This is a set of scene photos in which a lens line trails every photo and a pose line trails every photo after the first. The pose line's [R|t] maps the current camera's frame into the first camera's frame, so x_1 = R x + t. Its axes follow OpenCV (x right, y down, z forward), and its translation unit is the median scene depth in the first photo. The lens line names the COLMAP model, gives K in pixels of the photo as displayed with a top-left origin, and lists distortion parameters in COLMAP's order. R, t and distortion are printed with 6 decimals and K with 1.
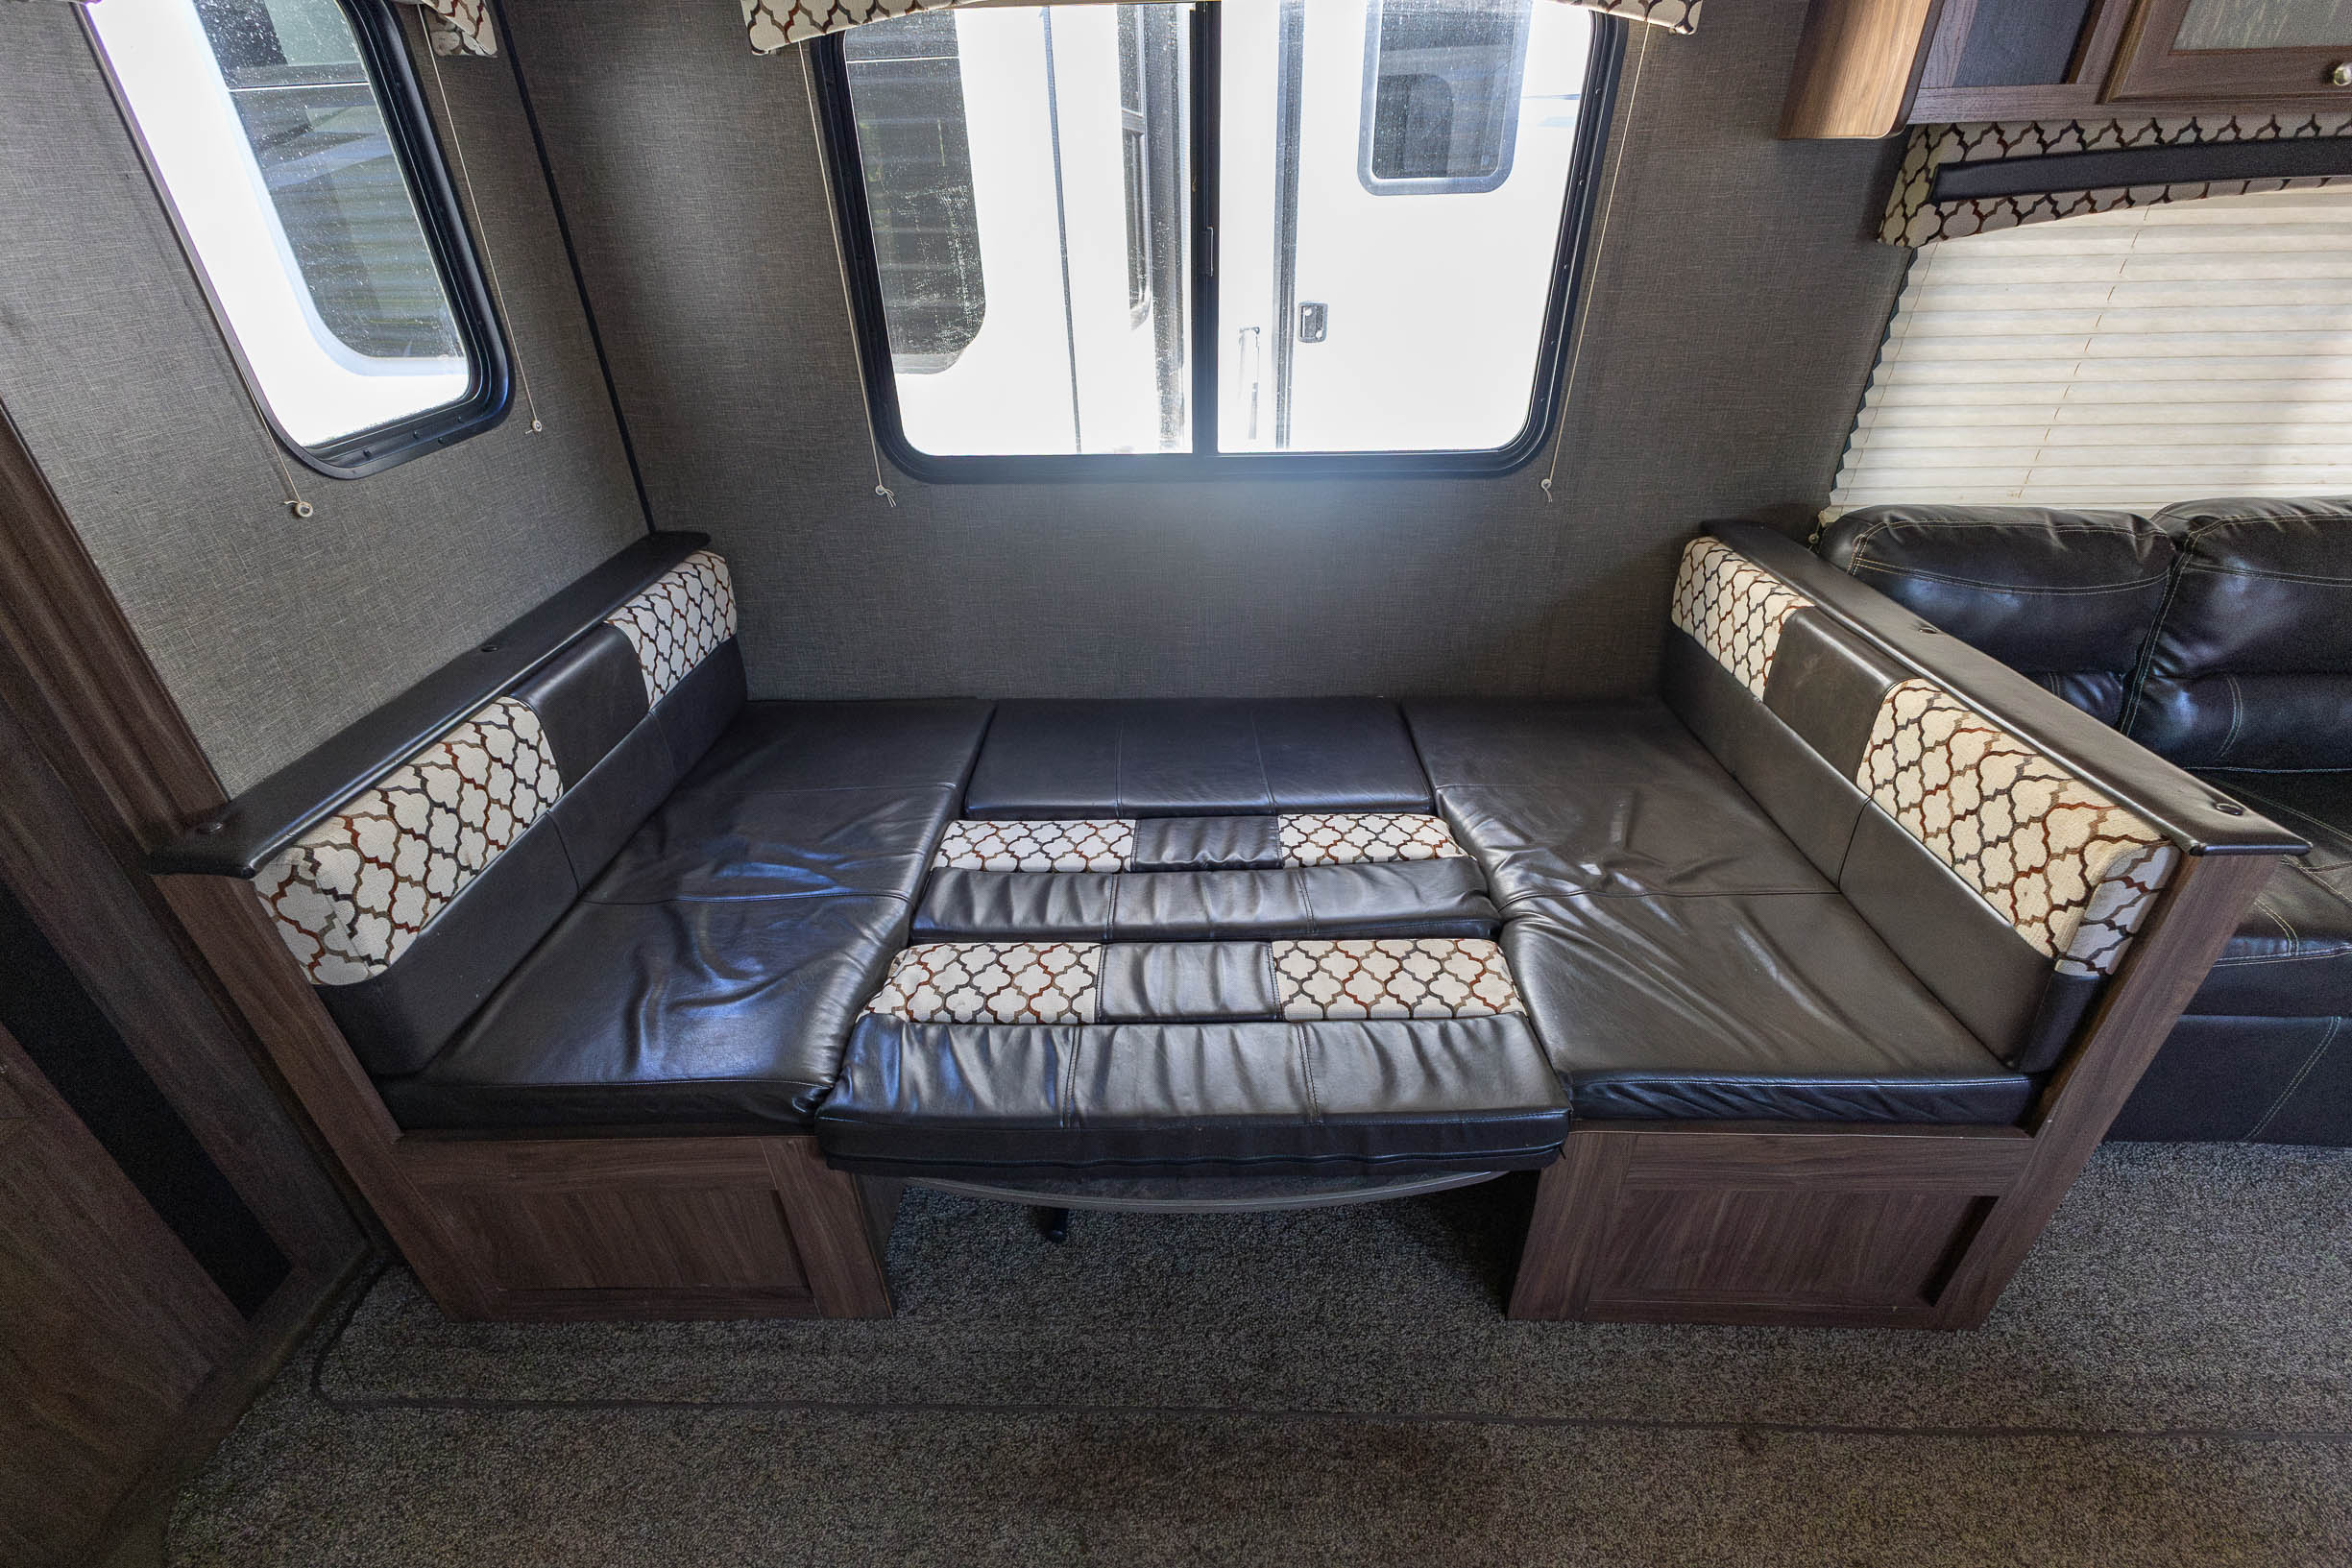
lens RADIAL K [[1015.3, 0, 1170.5], [0, 1015.3, 778.4], [0, 0, 1]] dist [0.016037, -0.006262]
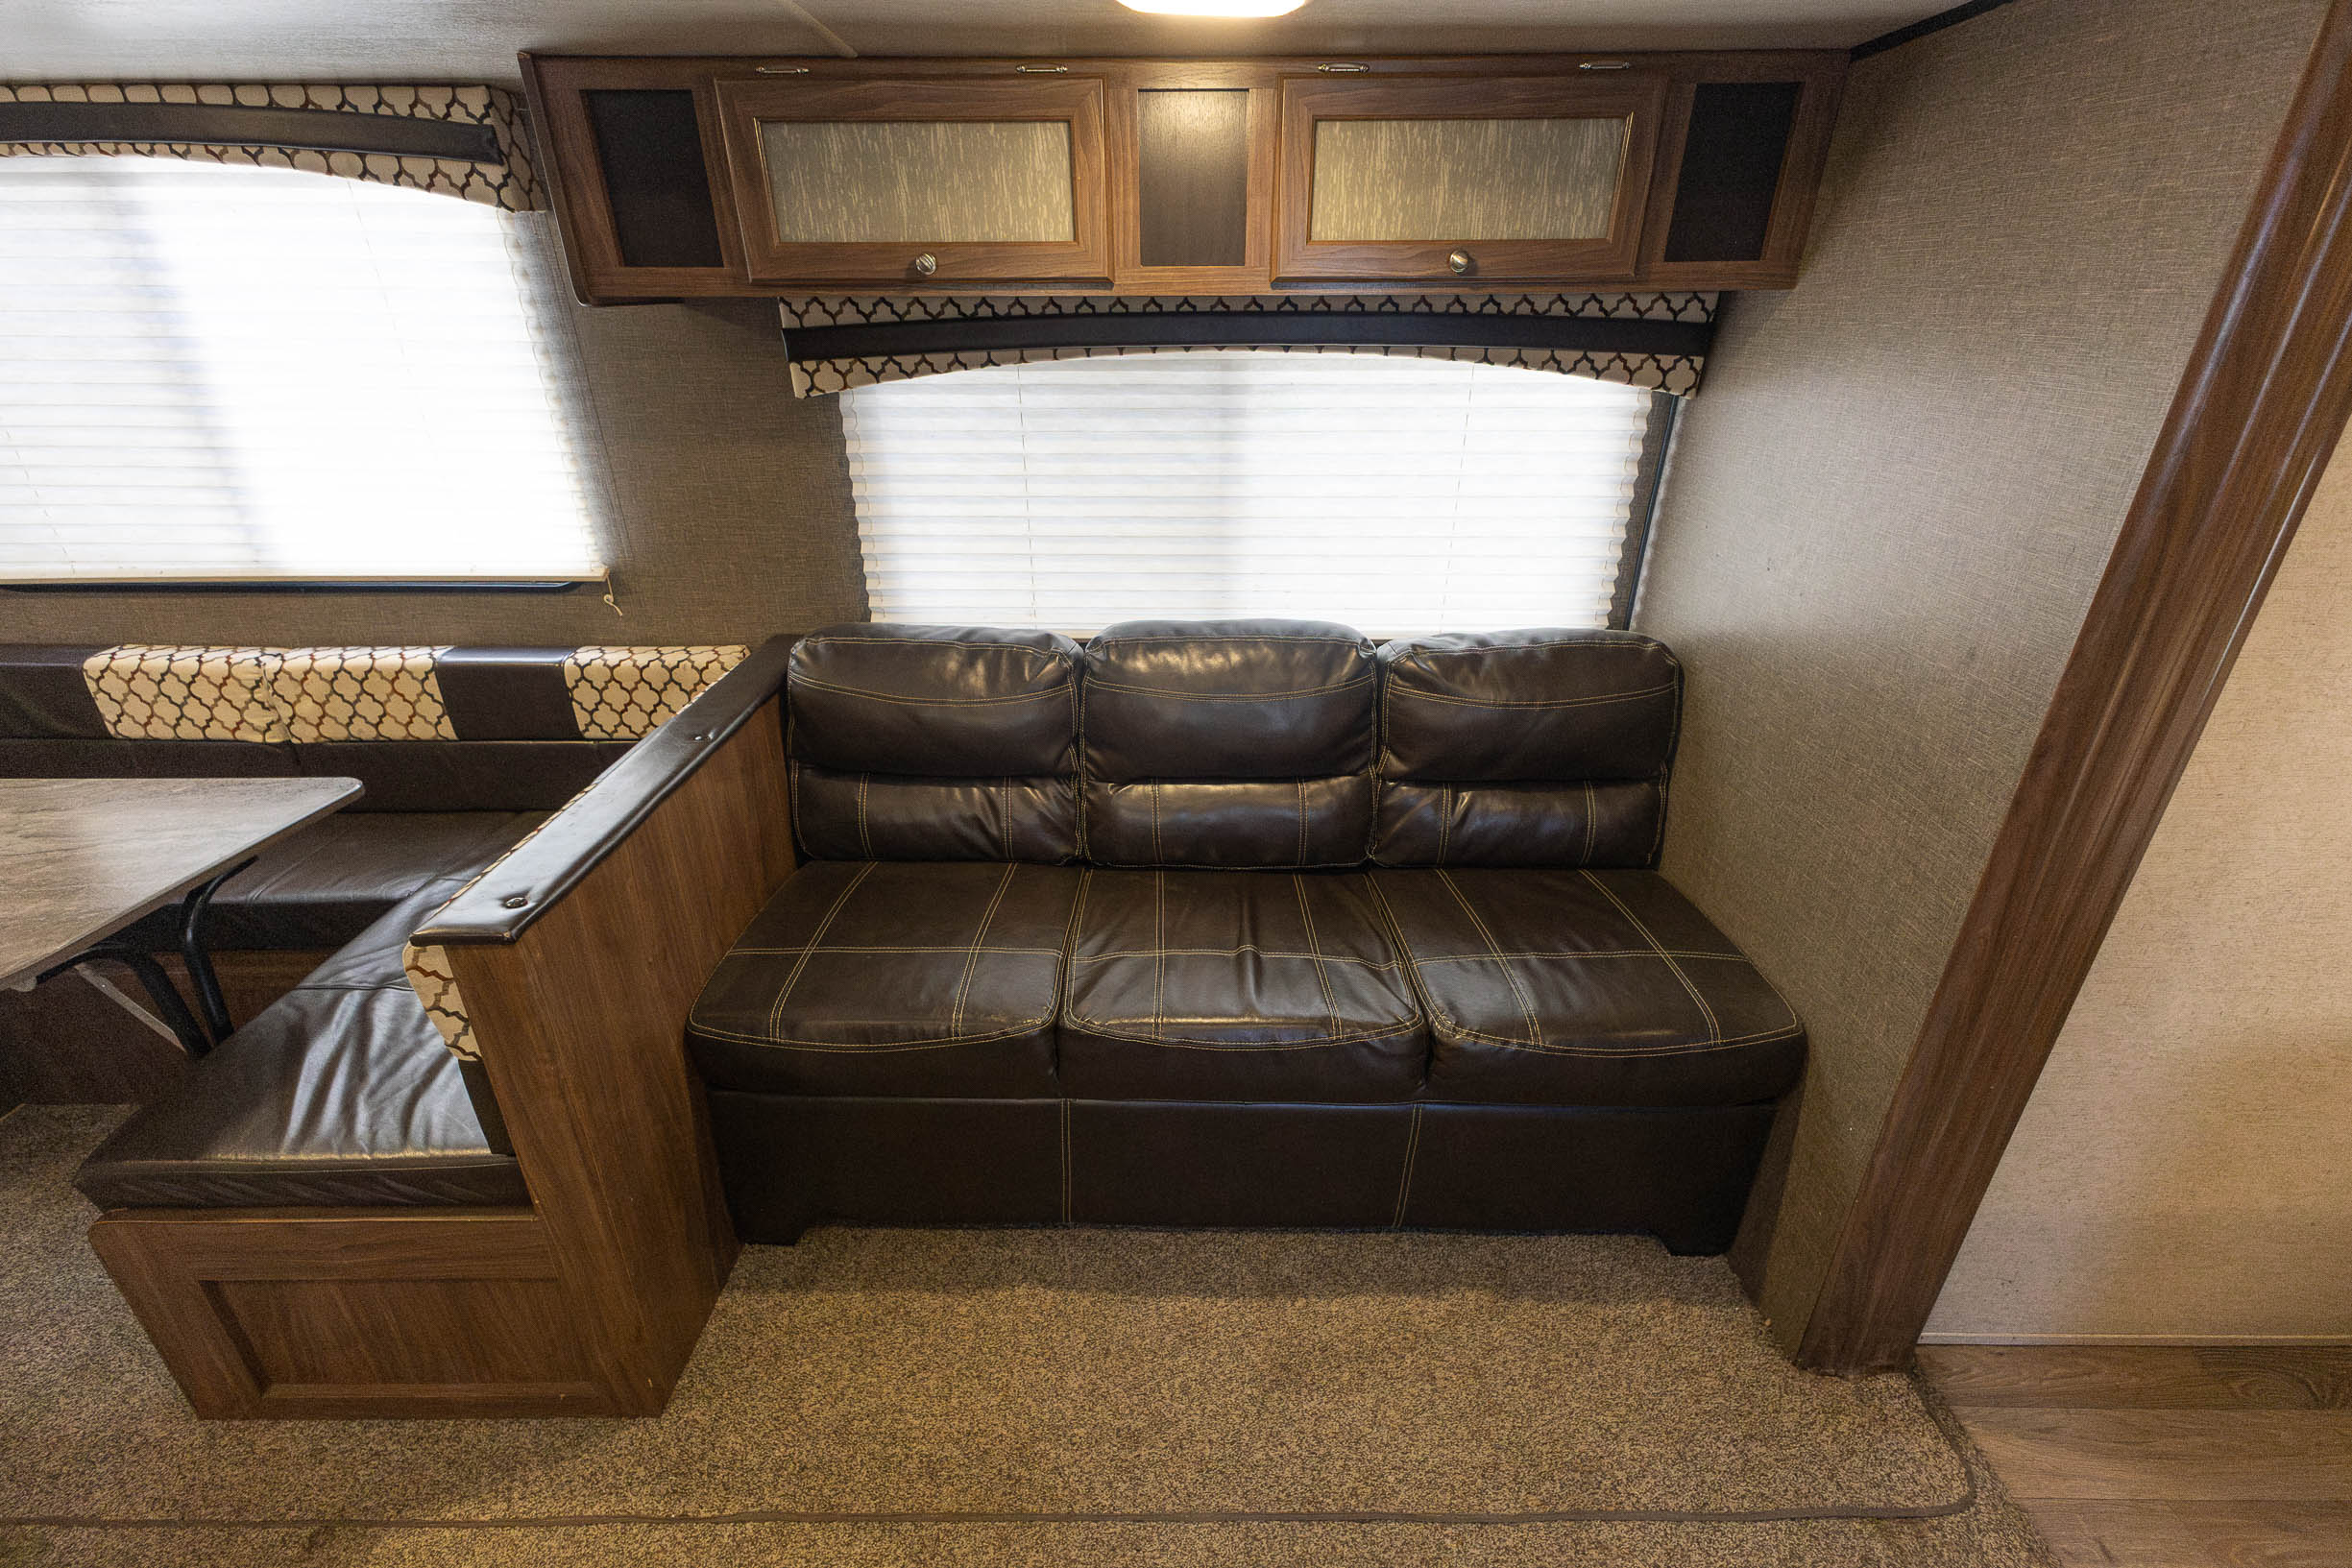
lens RADIAL K [[1015.3, 0, 1170.5], [0, 1015.3, 778.4], [0, 0, 1]] dist [0.016037, -0.006262]
pose [[0.999412, 0.004288, 0.034016, 1.341285], [-0.001029, 0.995452, -0.095258, -0.001345], [-0.034270, 0.095167, 0.994871, -0.097503]]
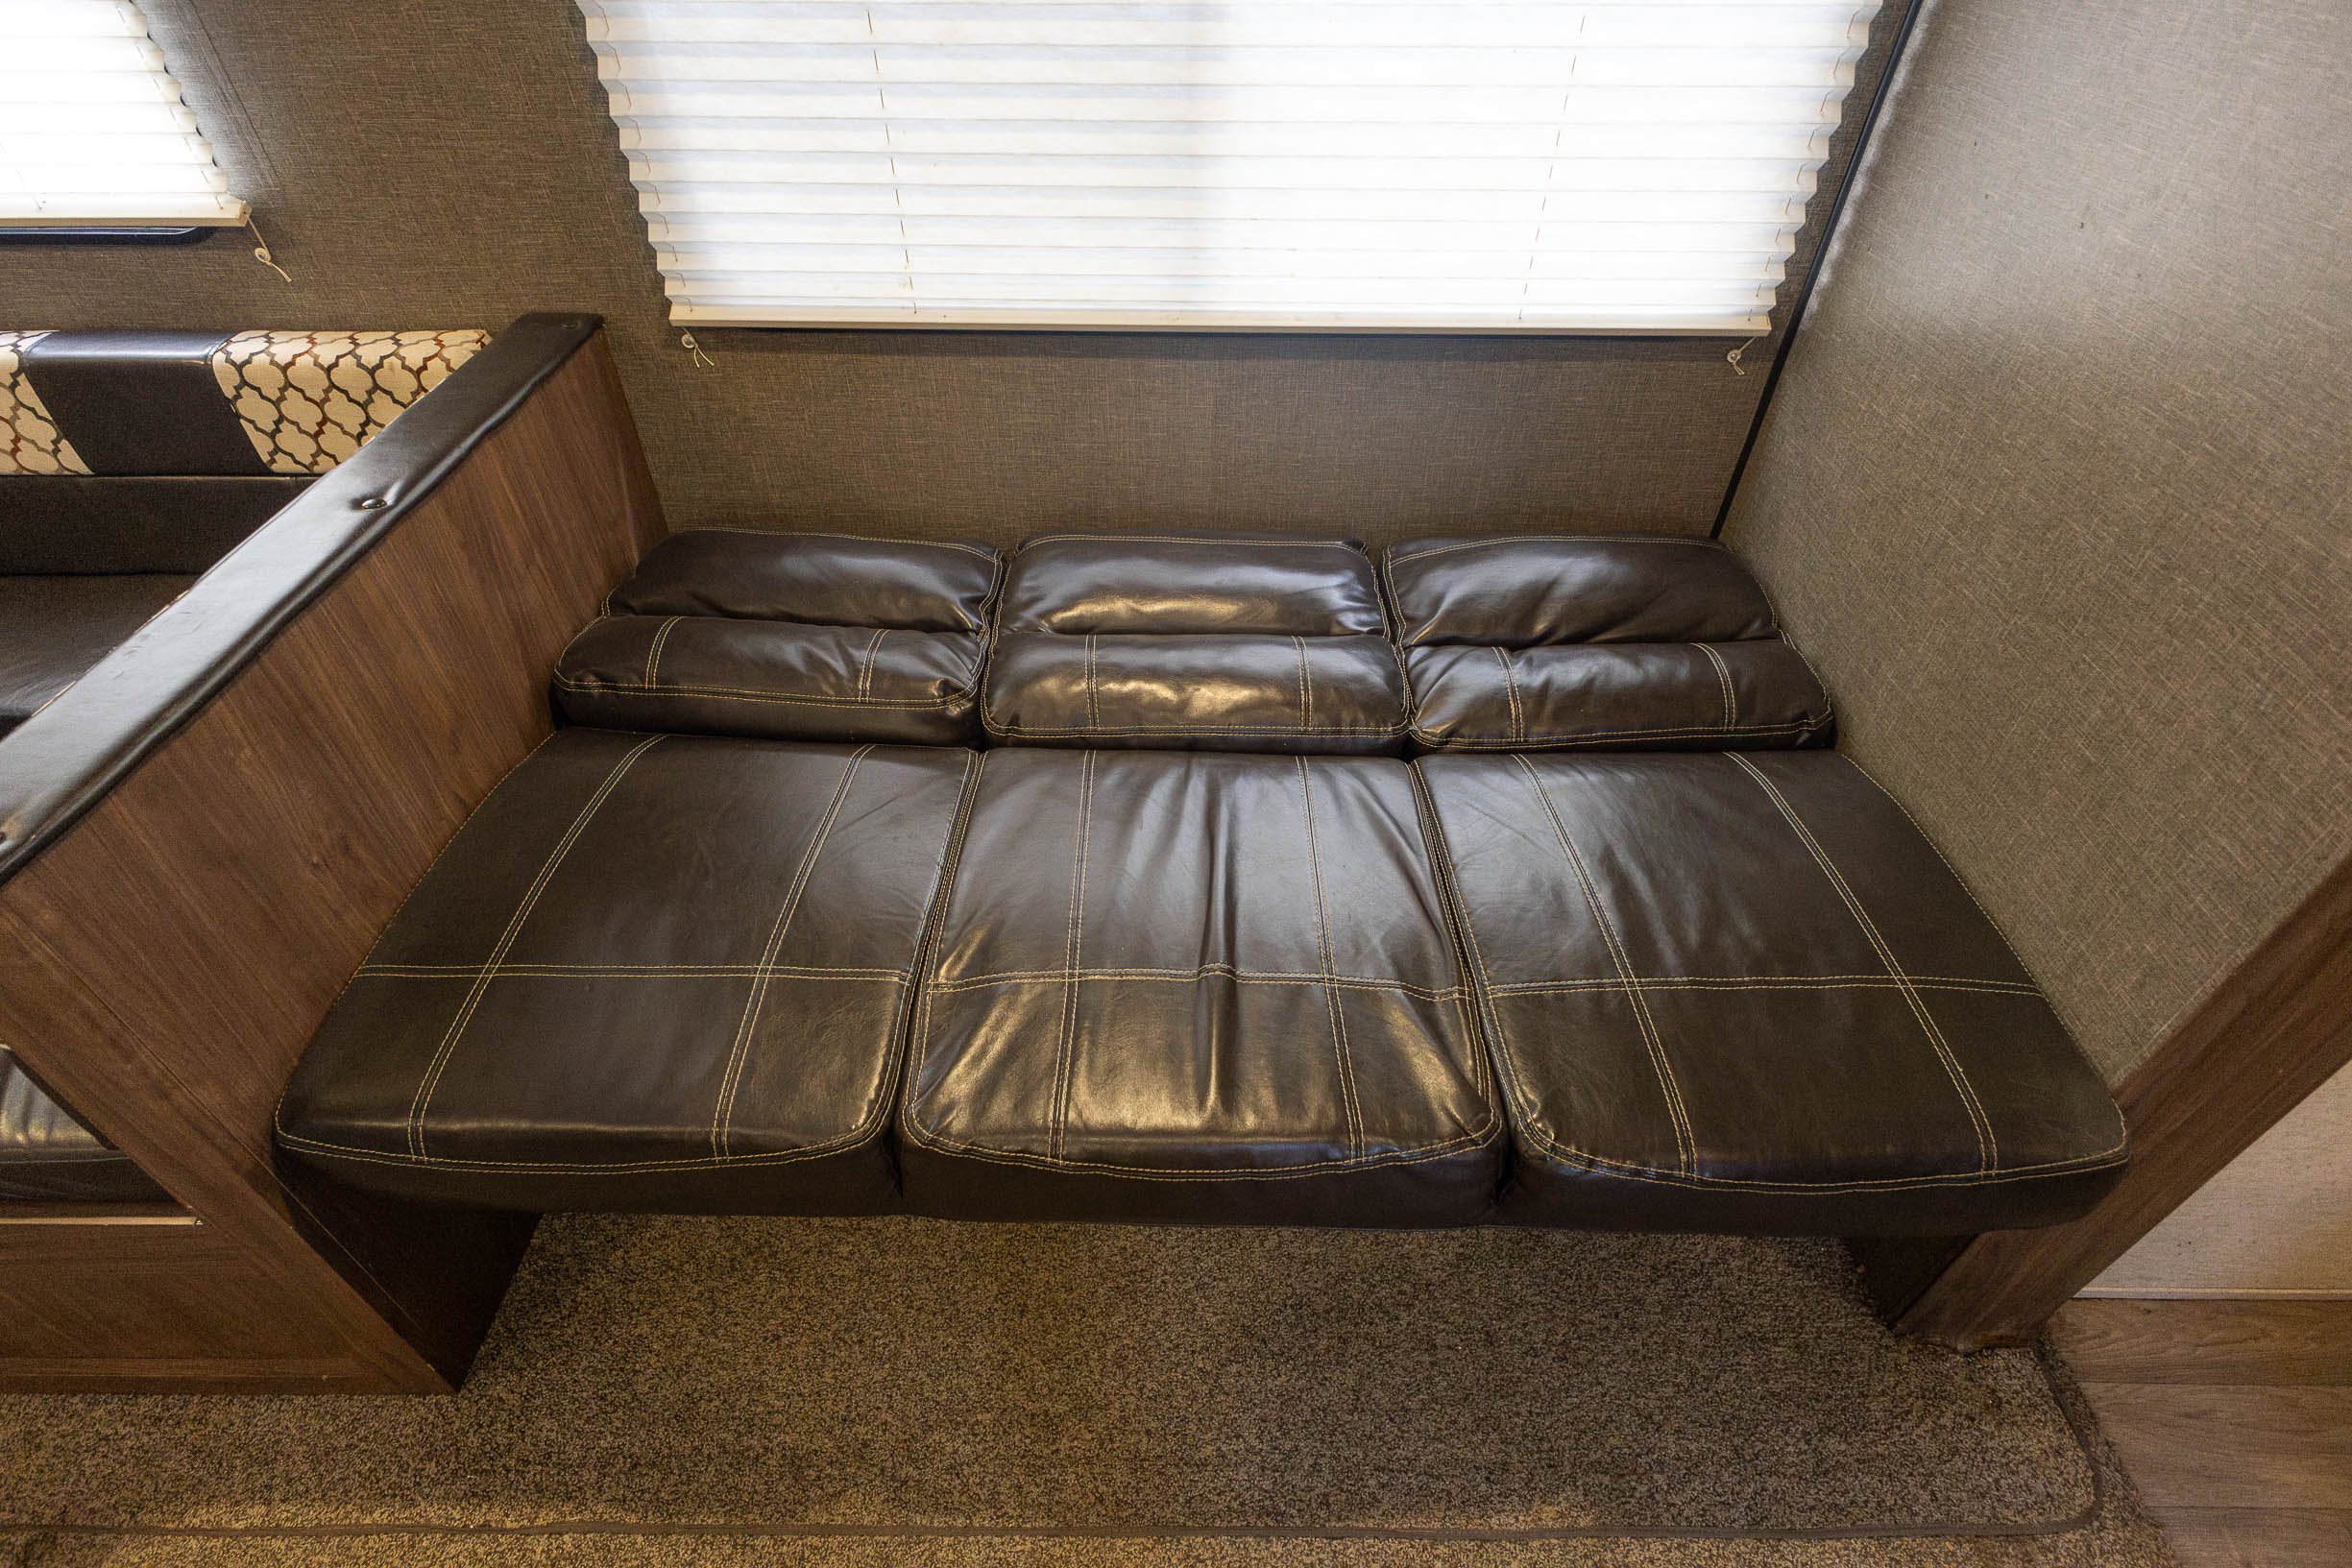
lens RADIAL K [[1130.9, 0, 1168.2], [0, 1130.9, 779.5], [0, 0, 1]] dist [0.020643, -0.012047]
pose [[0.999452, -0.000535, 0.033100, 1.407715], [-0.005649, 0.982448, 0.186450, -0.122016], [-0.032619, -0.186535, 0.981907, 0.199843]]
